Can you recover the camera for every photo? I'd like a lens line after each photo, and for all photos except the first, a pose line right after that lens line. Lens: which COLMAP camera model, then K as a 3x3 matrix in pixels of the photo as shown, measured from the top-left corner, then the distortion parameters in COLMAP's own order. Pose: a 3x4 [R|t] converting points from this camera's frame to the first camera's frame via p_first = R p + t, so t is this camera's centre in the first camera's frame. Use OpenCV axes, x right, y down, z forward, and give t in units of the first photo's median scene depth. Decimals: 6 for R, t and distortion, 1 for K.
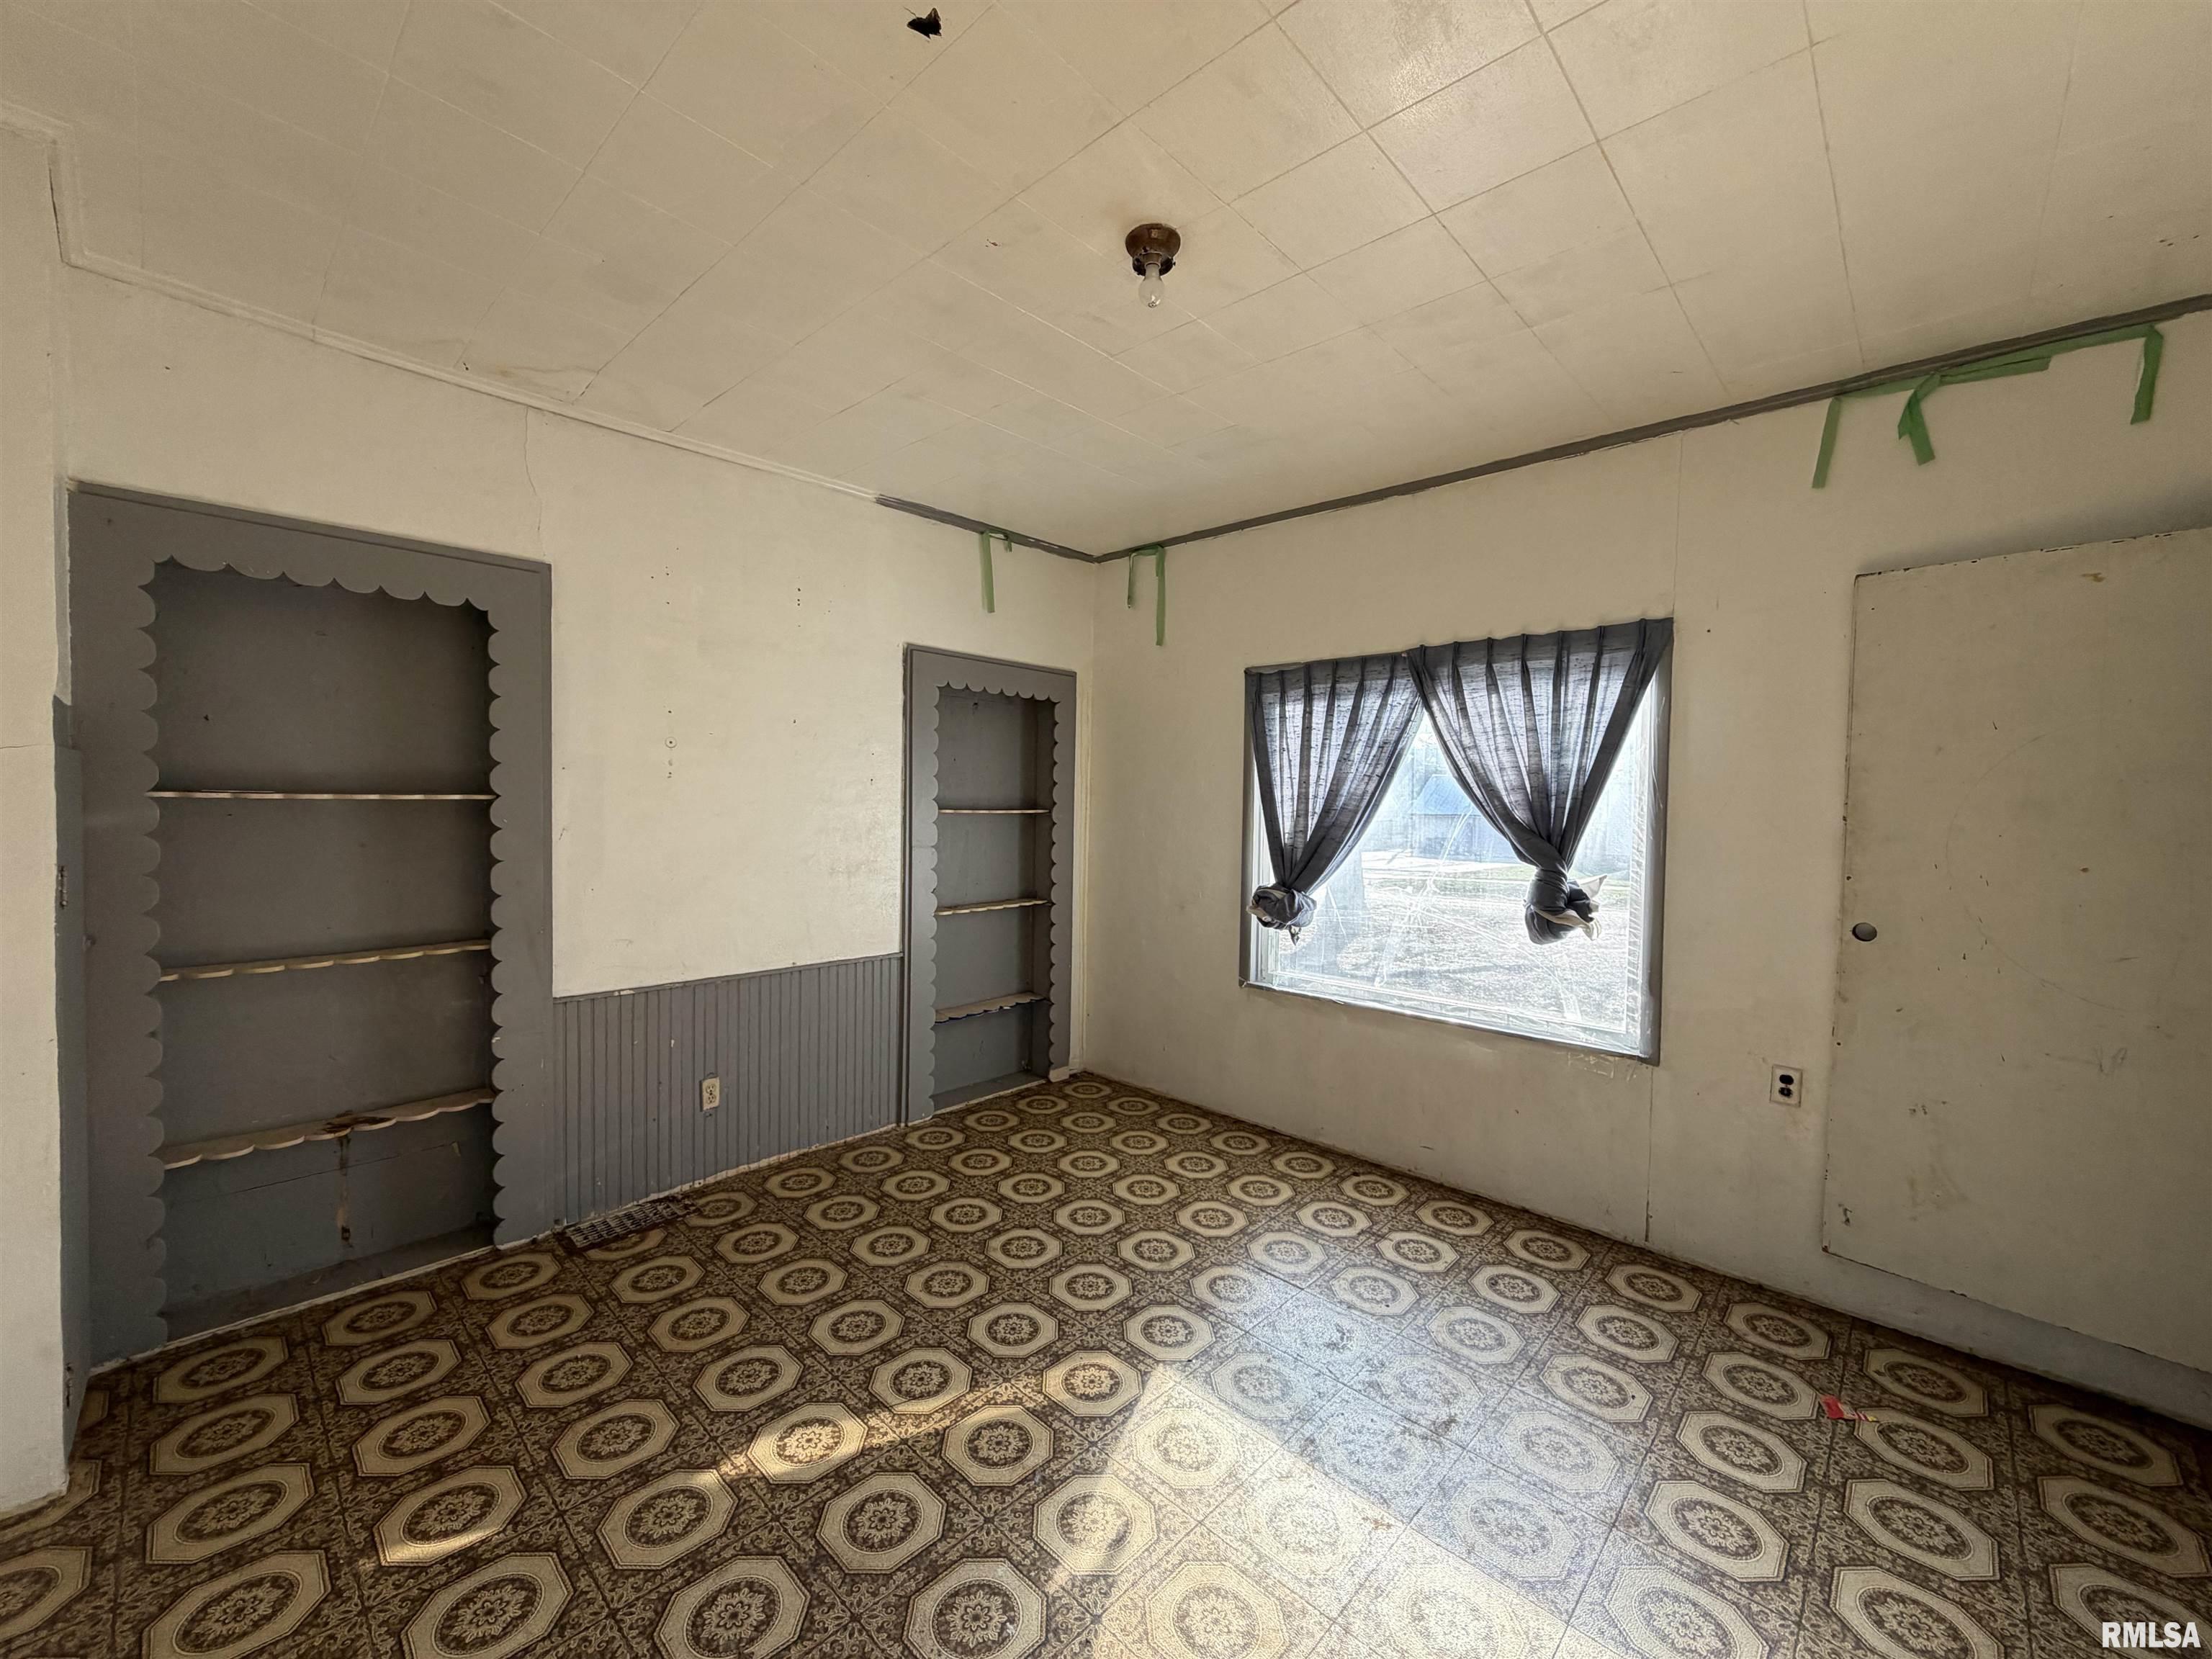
lens RADIAL K [[882.1, 0, 1107.1], [0, 882.1, 825.1], [0, 0, 1]] dist [-0.001168, 0.000675]
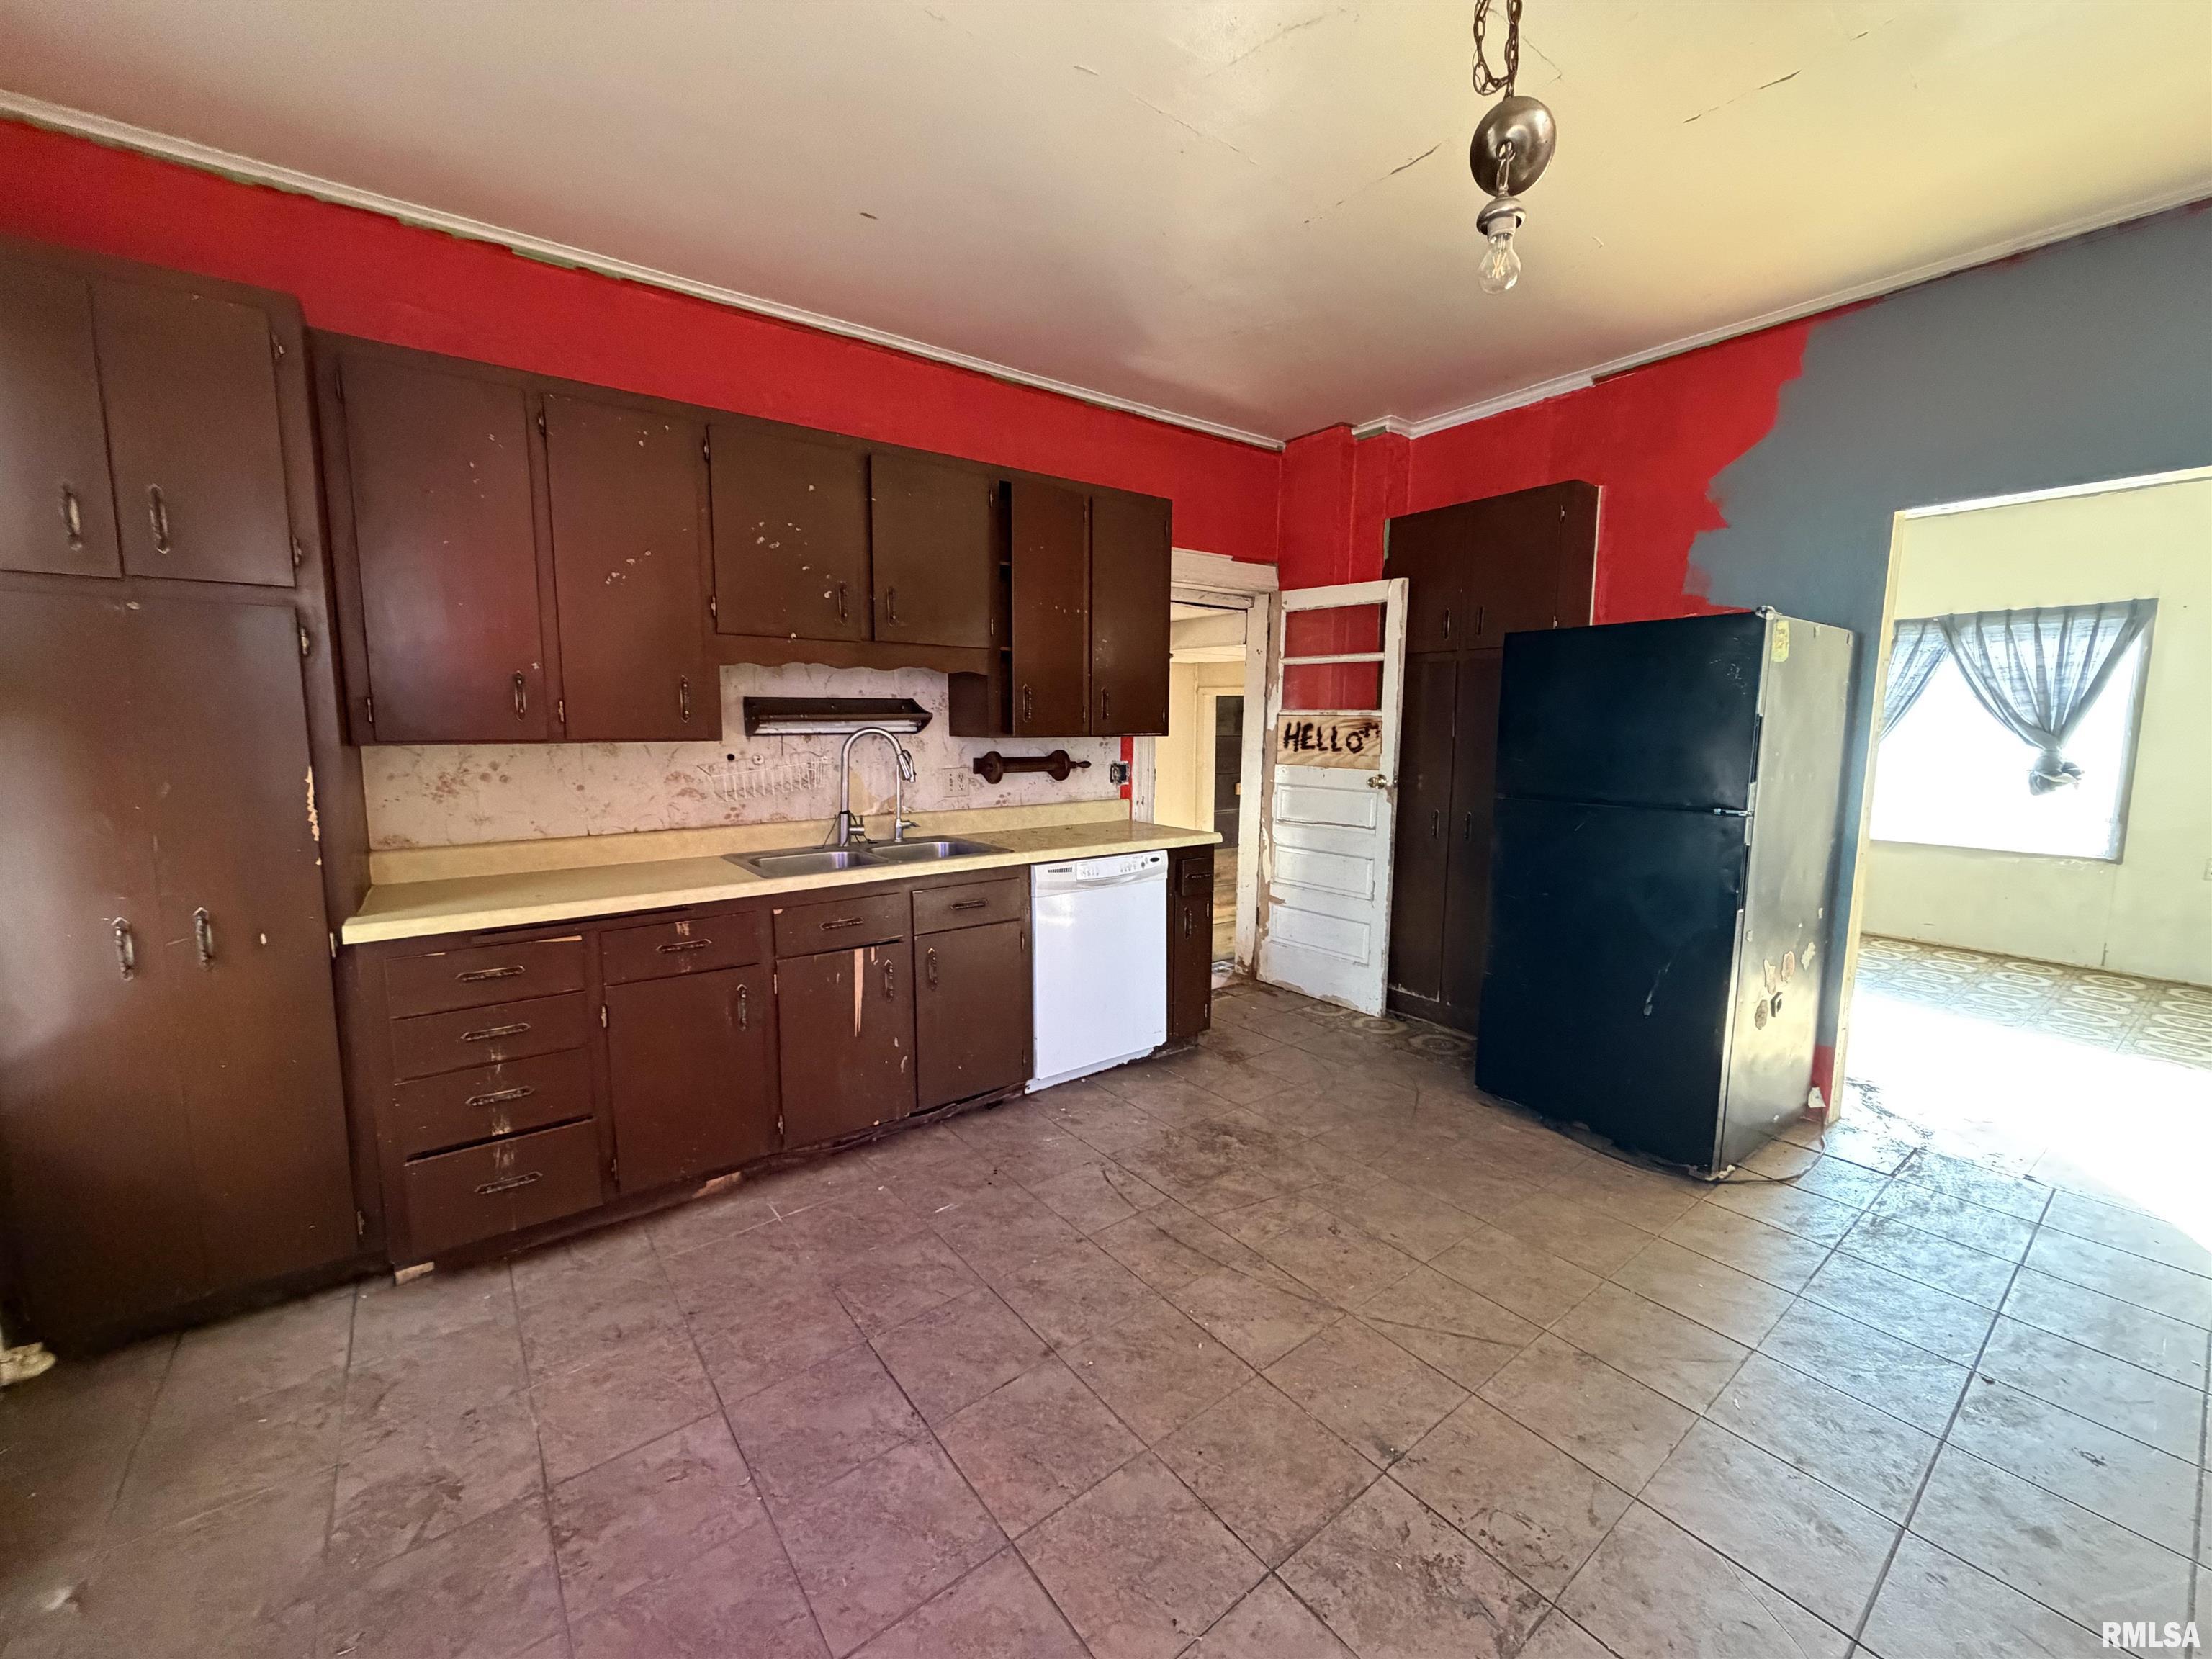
lens RADIAL K [[882.1, 0, 1097.7], [0, 882.1, 838.1], [0, 0, 1]] dist [-0.001168, 0.000675]
pose [[0.982407, 0.017247, -0.185954, -0.992754], [-0.002000, 0.996641, 0.081869, 0.085569], [0.186742, -0.080057, 0.979142, -1.026583]]
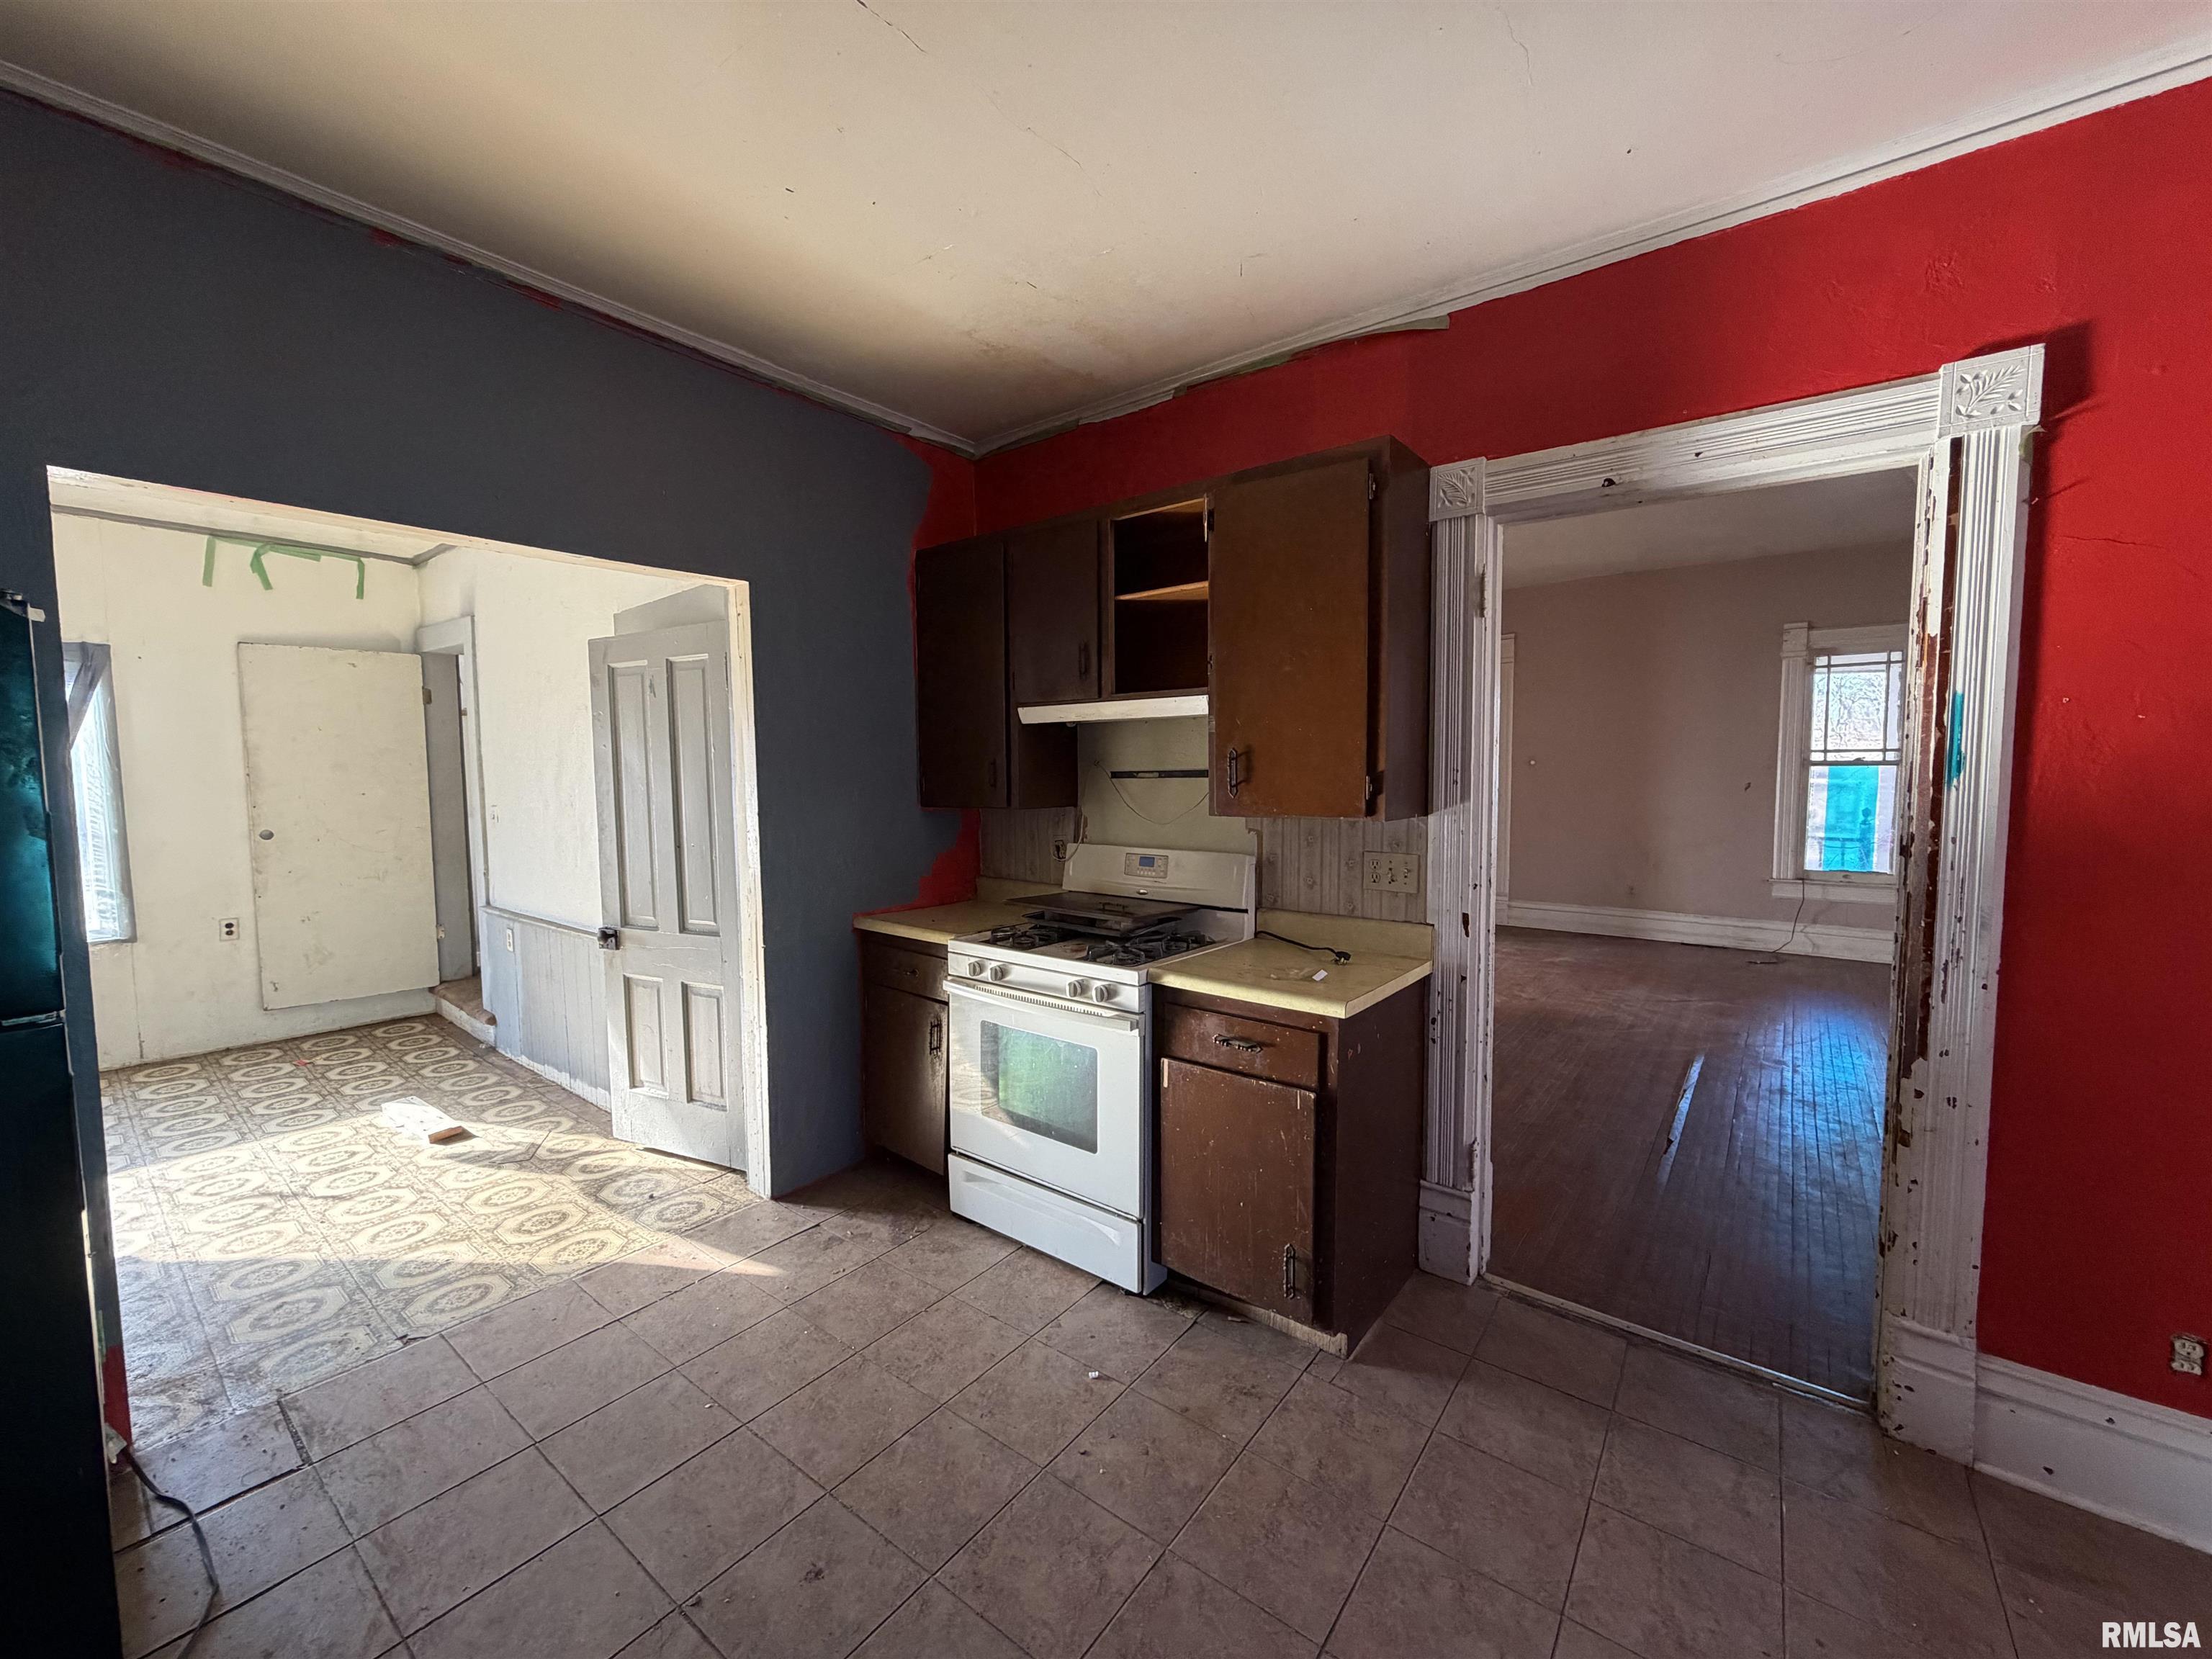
lens RADIAL K [[882.1, 0, 1090.5], [0, 882.1, 827.6], [0, 0, 1]] dist [-0.001168, 0.000675]
pose [[-0.079618, -0.076181, 0.993910, -0.980222], [0.045411, 0.995763, 0.079961, 0.030815], [-0.995791, 0.051501, -0.075821, -0.518553]]
